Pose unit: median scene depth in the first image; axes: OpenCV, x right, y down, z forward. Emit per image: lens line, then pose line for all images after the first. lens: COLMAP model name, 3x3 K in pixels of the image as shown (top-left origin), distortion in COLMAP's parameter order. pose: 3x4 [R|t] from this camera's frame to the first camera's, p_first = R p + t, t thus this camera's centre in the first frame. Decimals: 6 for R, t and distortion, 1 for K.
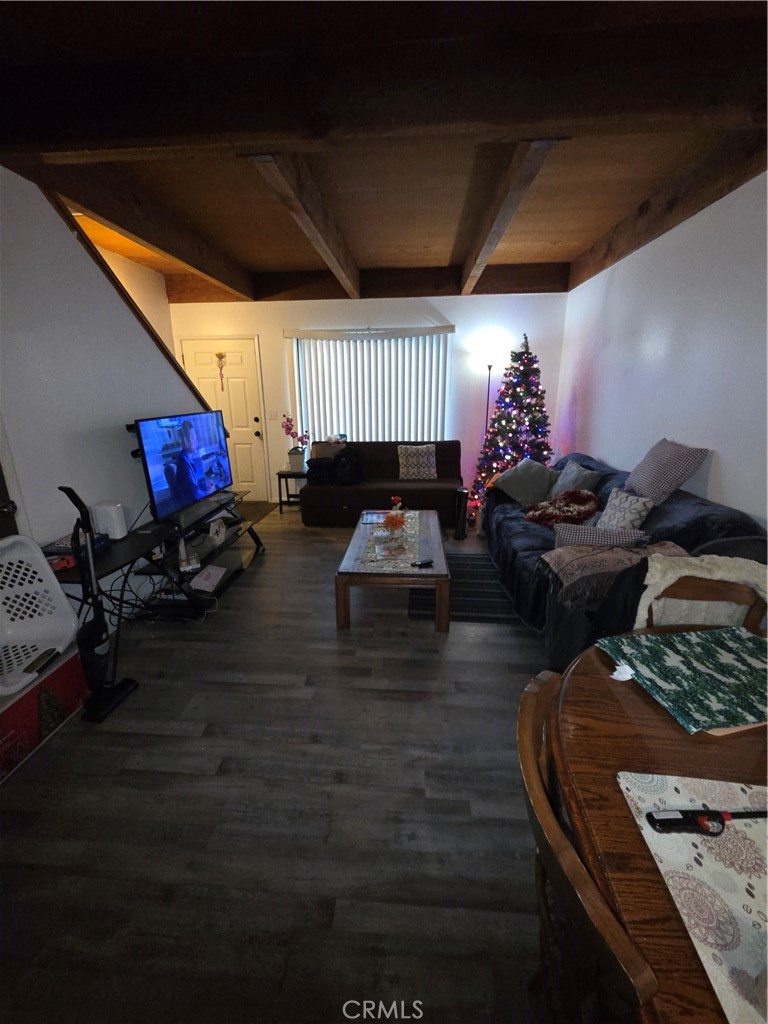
lens RADIAL K [[419.1, 0, 384.0], [0, 419.1, 512.0], [0, 0, 1]] dist [0.002562, -0.001147]
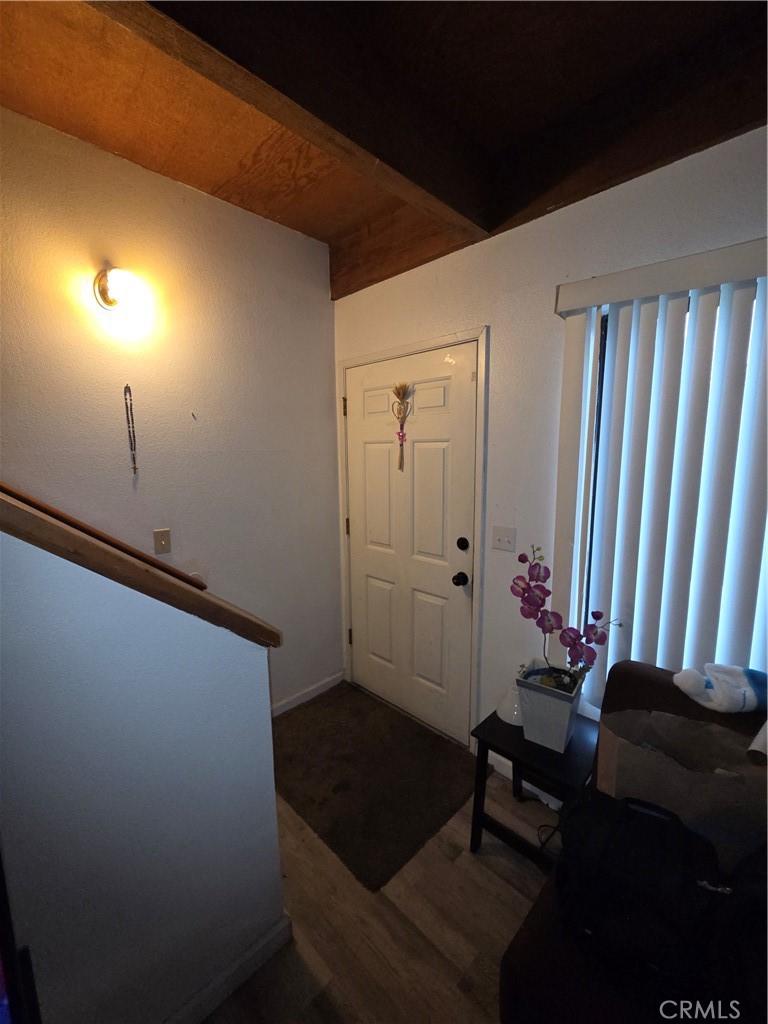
lens RADIAL K [[419.1, 0, 384.0], [0, 419.1, 512.0], [0, 0, 1]] dist [0.002562, -0.001147]
pose [[0.772619, 0.088674, -0.628647, -0.124480], [-0.181395, 0.979753, -0.084738, -0.212036], [0.608405, 0.179504, 0.773060, 0.679060]]
